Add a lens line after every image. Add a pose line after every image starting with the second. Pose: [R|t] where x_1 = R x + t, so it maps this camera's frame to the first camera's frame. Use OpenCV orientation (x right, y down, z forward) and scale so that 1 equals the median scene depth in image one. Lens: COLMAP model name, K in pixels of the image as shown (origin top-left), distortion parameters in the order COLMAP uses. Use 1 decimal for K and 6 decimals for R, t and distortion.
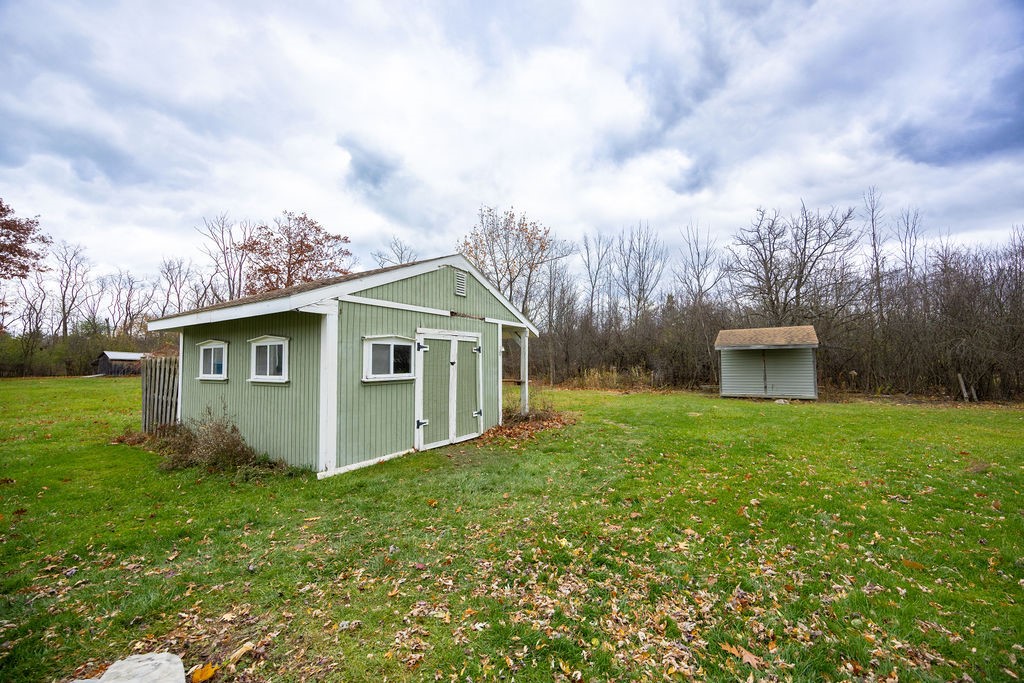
lens RADIAL K [[390.1, 0, 510.8], [0, 390.1, 342.2], [0, 0, 1]] dist [-0.002008, -0.000213]
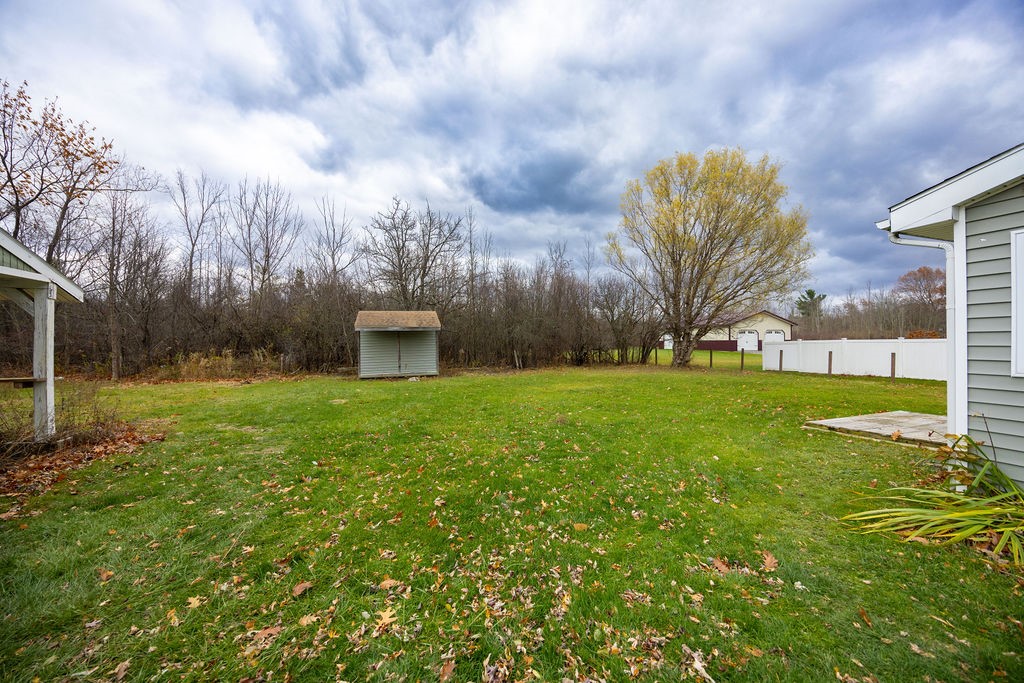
lens RADIAL K [[390.1, 0, 510.8], [0, 390.1, 342.2], [0, 0, 1]] dist [-0.002008, -0.000213]
pose [[0.623902, -0.002099, 0.781500, 0.015048], [-0.034697, 0.998936, 0.030383, 0.007084], [-0.780732, -0.046072, 0.623165, 0.127367]]
